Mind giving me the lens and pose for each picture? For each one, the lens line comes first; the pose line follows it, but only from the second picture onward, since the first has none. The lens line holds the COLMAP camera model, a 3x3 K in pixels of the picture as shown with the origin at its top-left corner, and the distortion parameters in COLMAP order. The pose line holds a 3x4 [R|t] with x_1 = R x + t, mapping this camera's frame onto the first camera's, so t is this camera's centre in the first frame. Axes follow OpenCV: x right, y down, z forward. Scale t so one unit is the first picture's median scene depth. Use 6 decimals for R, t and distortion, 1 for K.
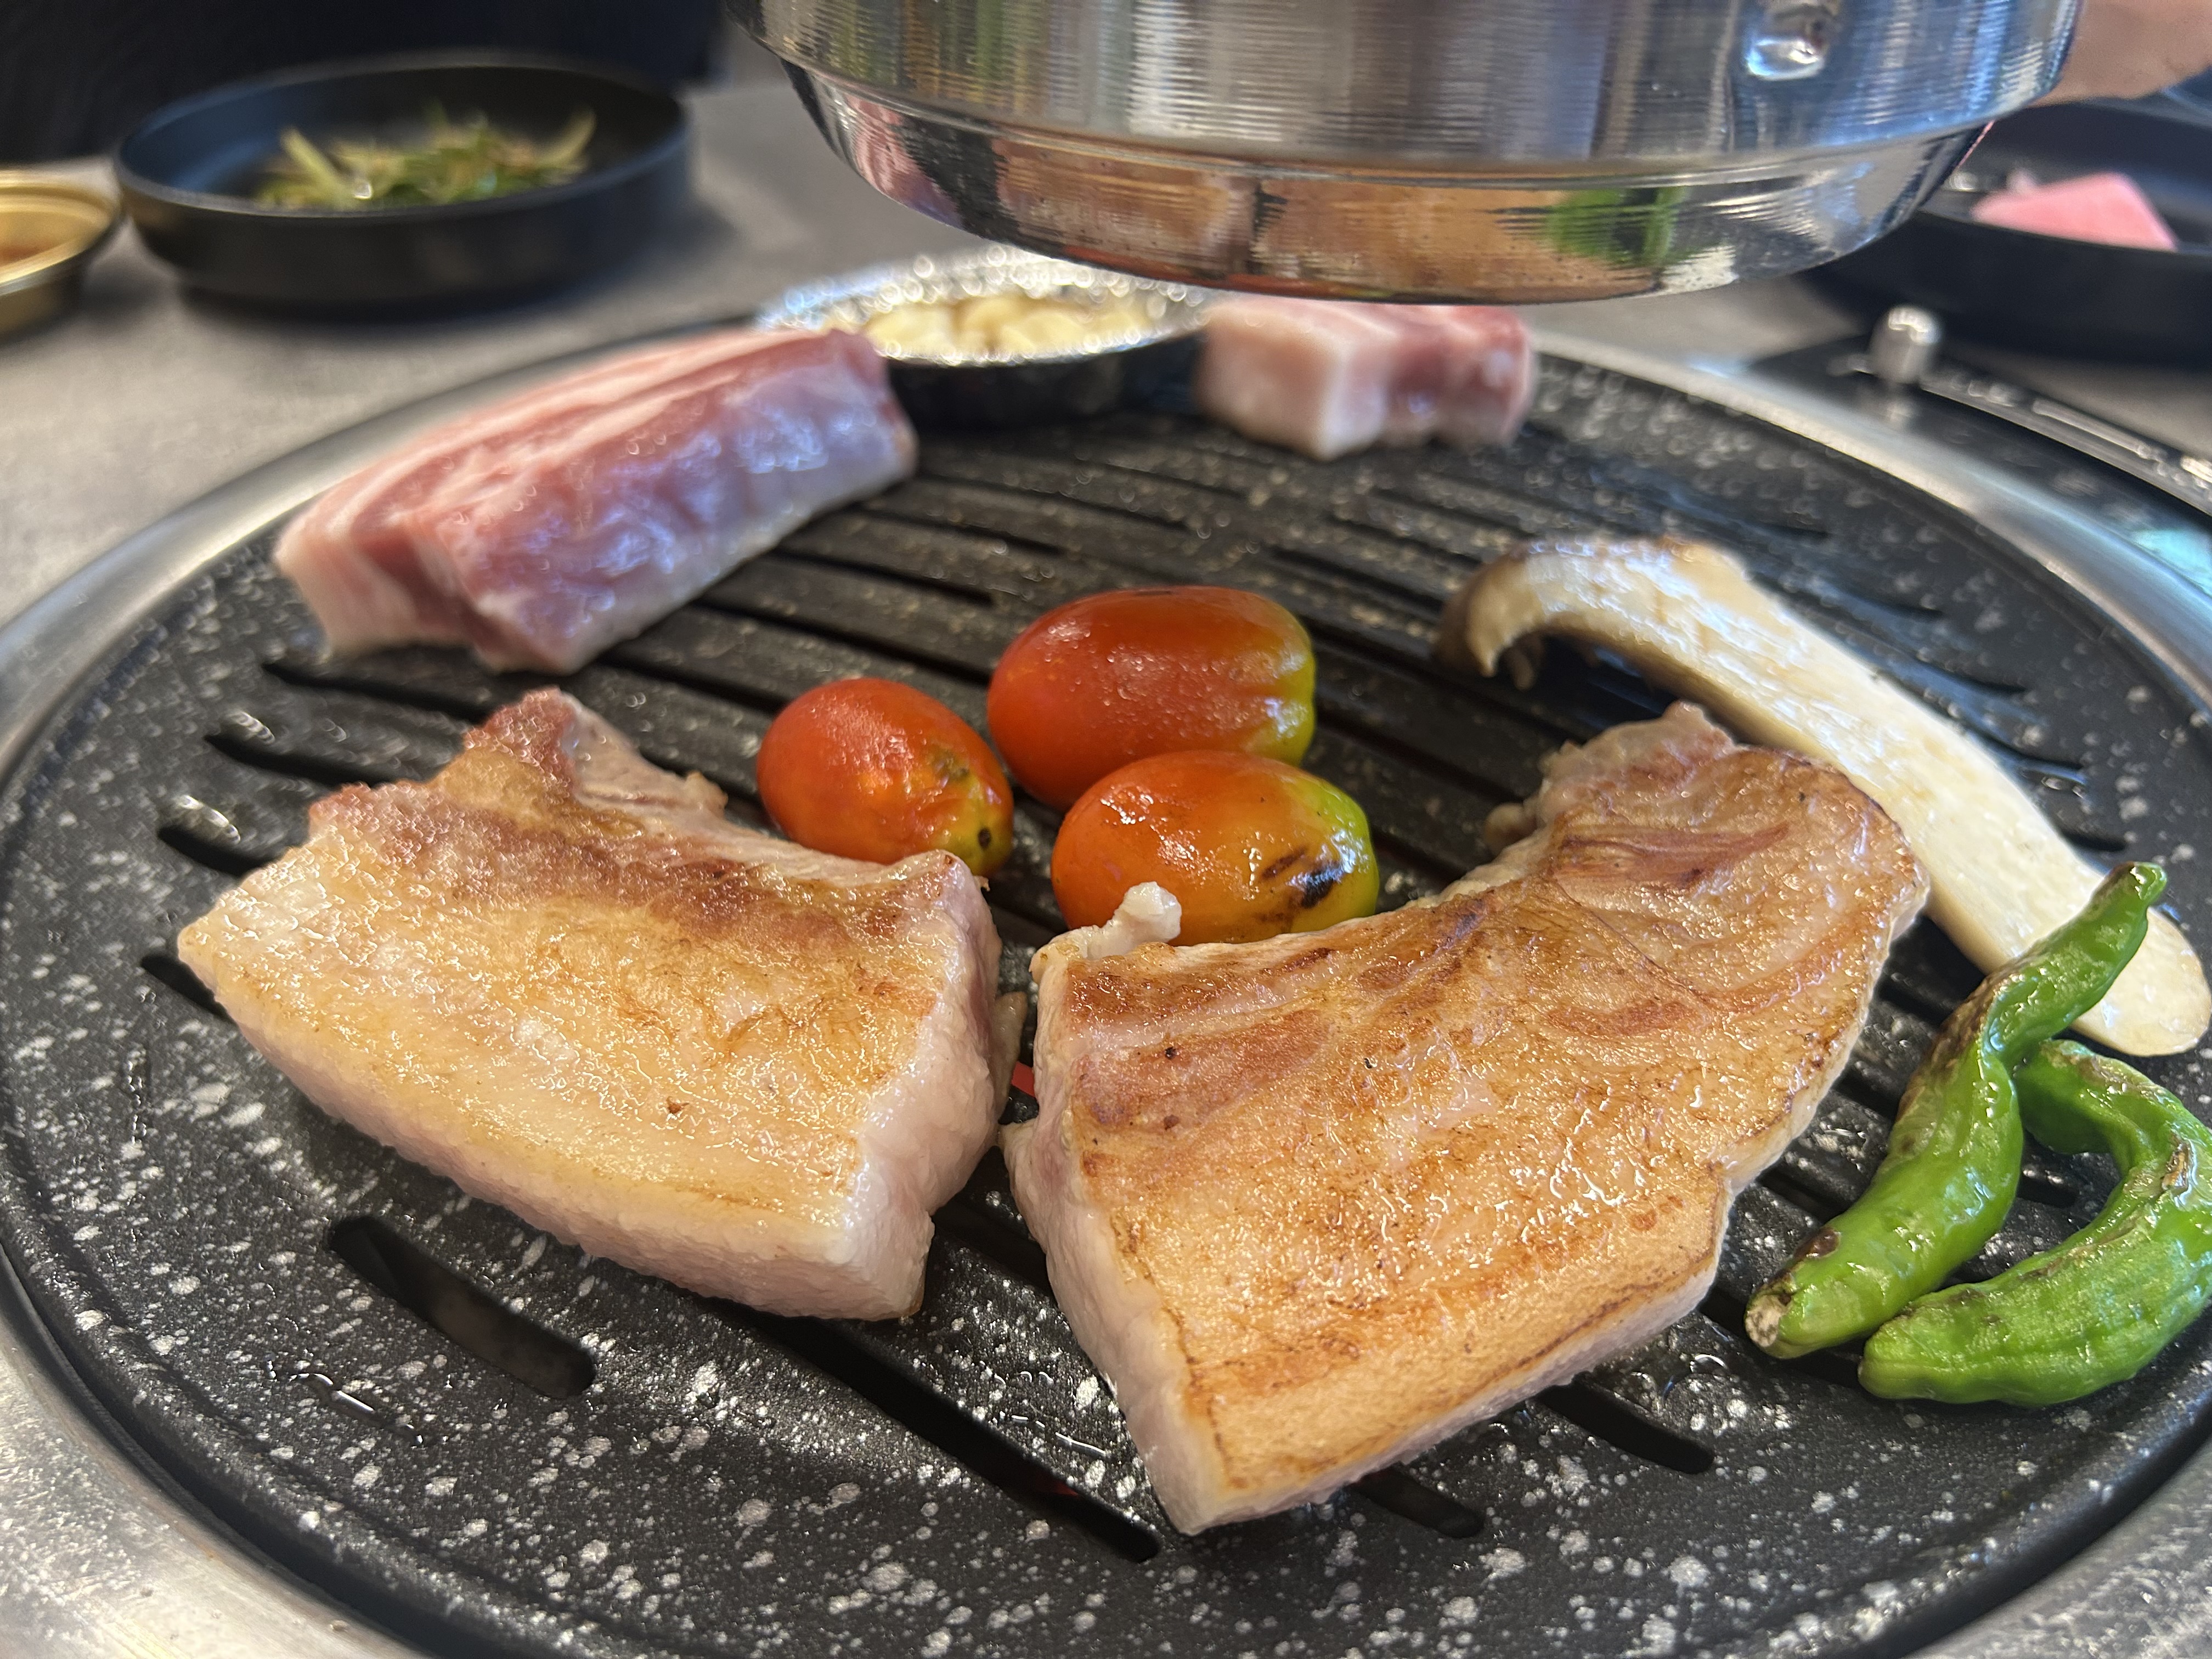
lens RADIAL K [[1807.9, 0, 1106.0], [0, 1807.9, 829.5], [0, 0, 1]] dist [-0.019089, -0.018267]
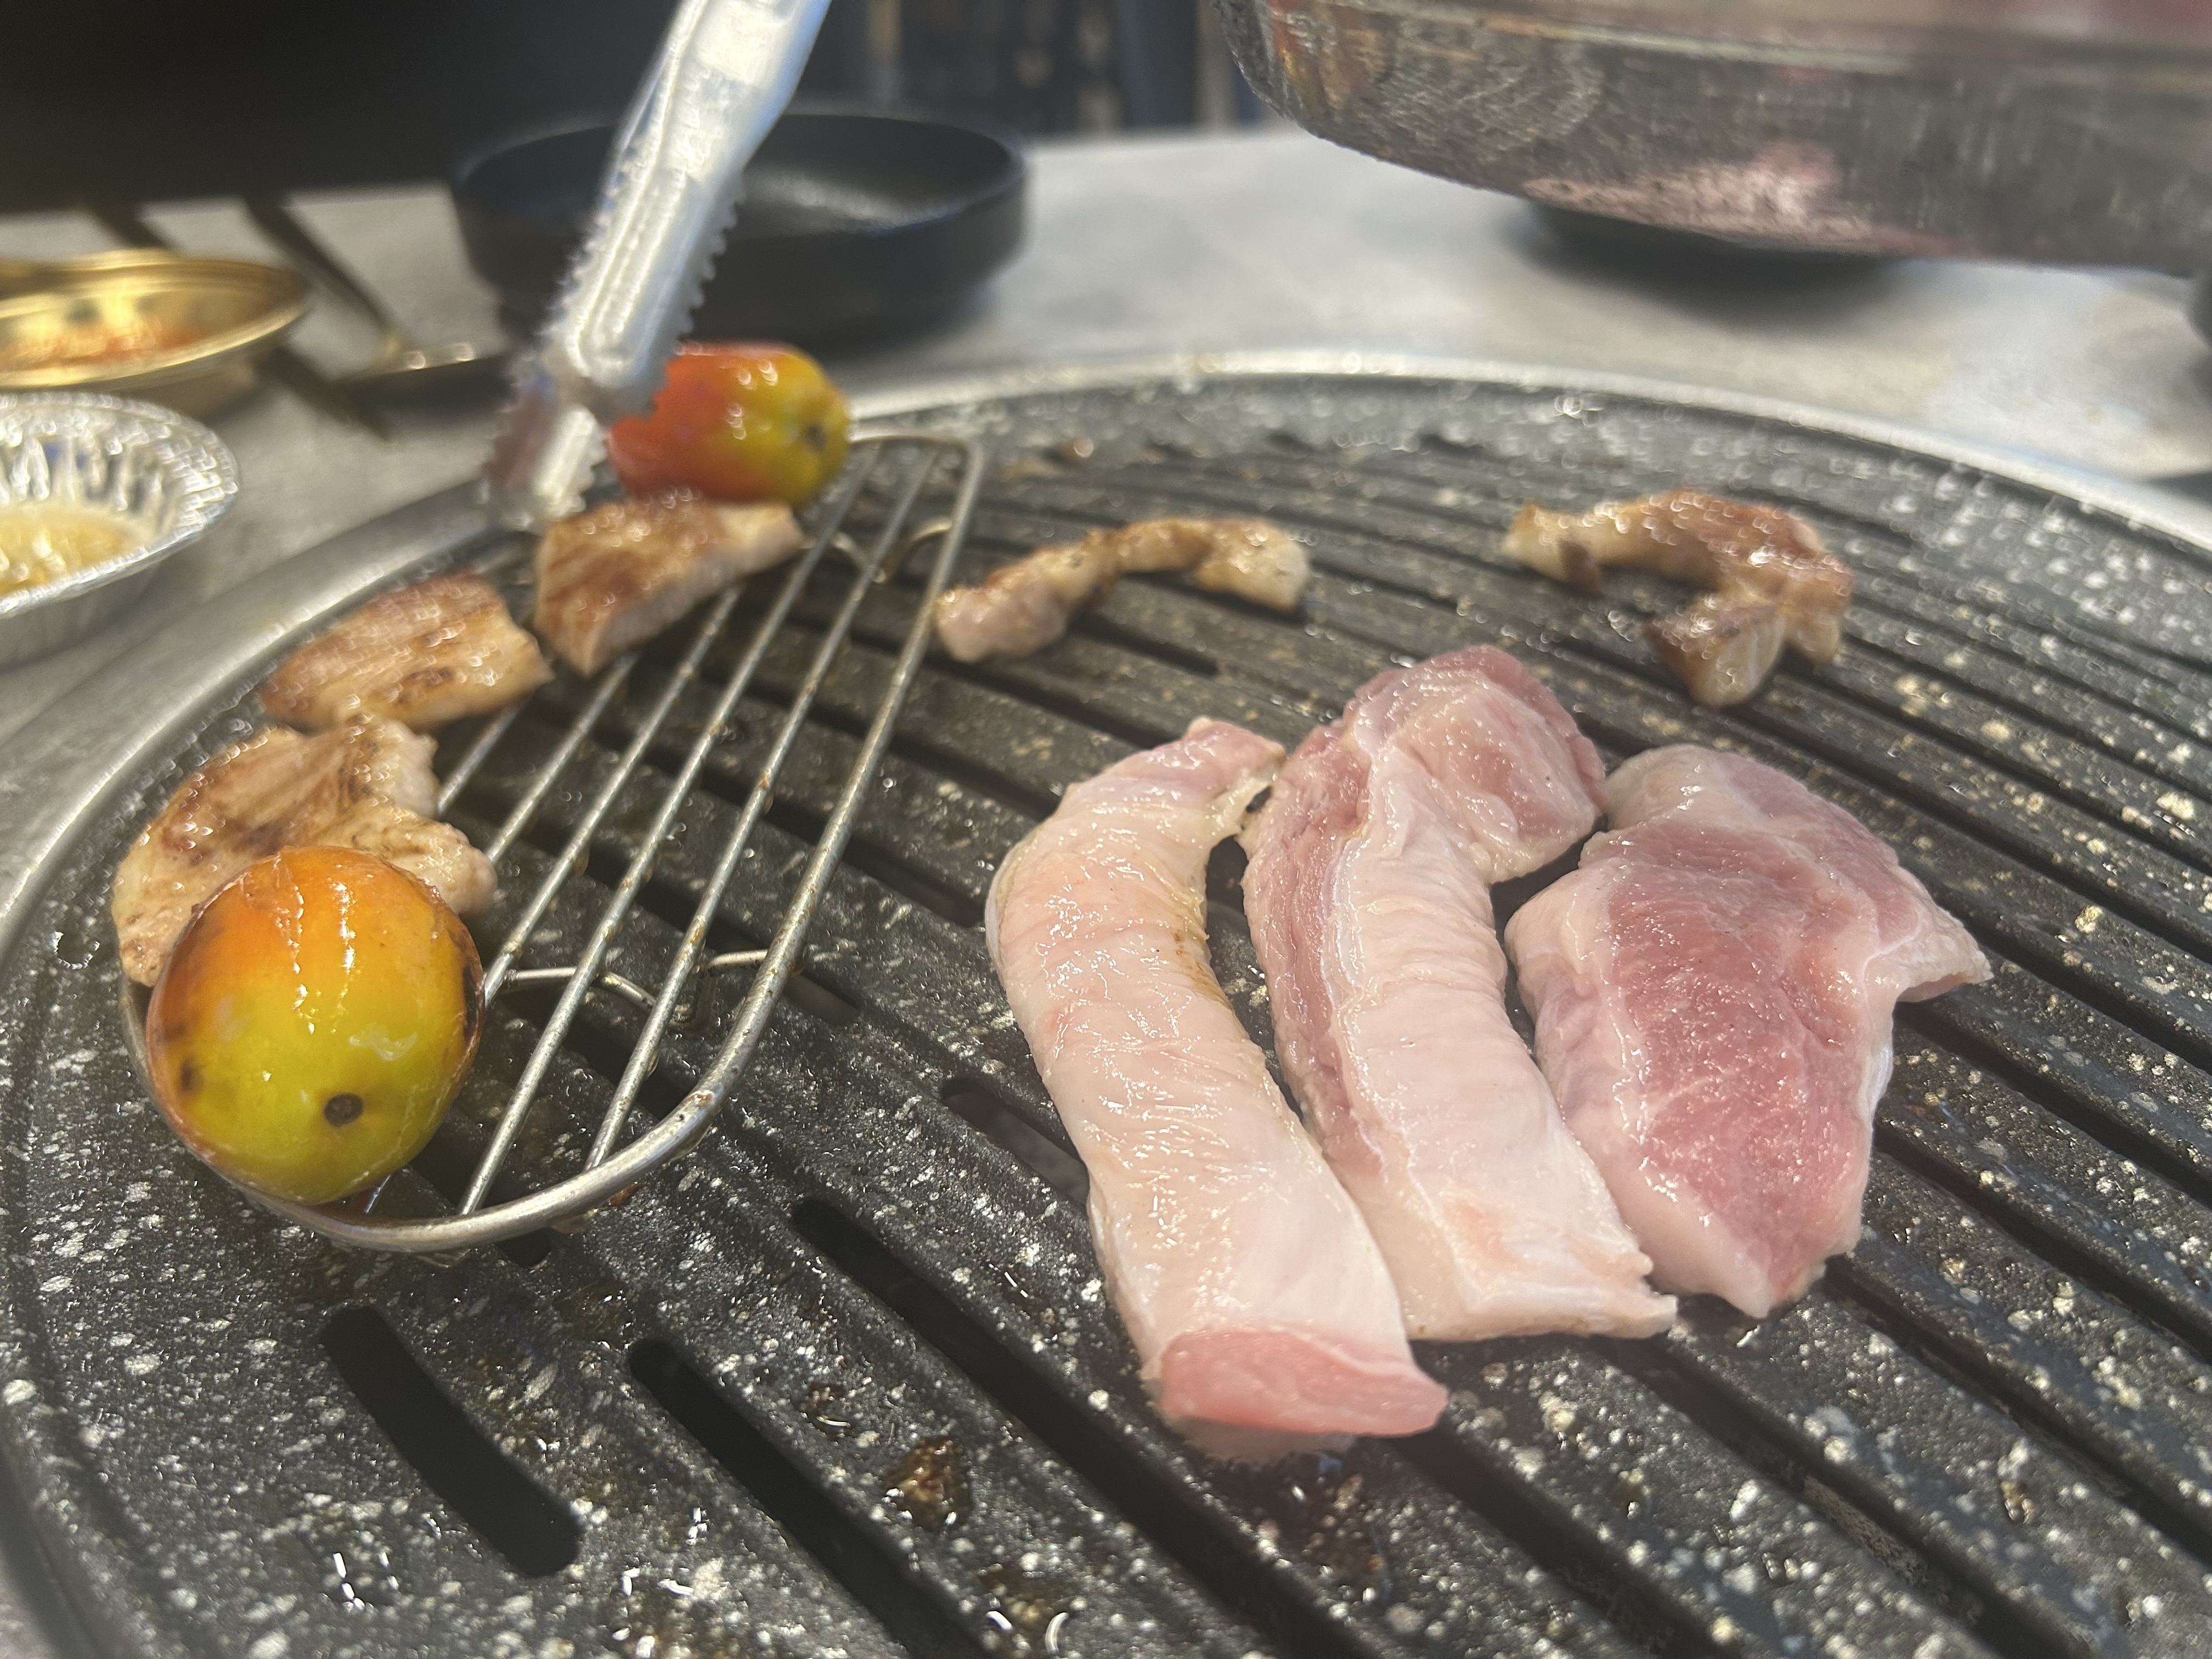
lens RADIAL K [[1807.9, 0, 1106.0], [0, 1807.9, 829.5], [0, 0, 1]] dist [-0.019089, -0.018267]
pose [[0.983745, 0.094521, -0.152678, 0.037328], [-0.103843, 0.993113, -0.054260, 0.003725], [0.146498, 0.069232, 0.986785, 0.226866]]
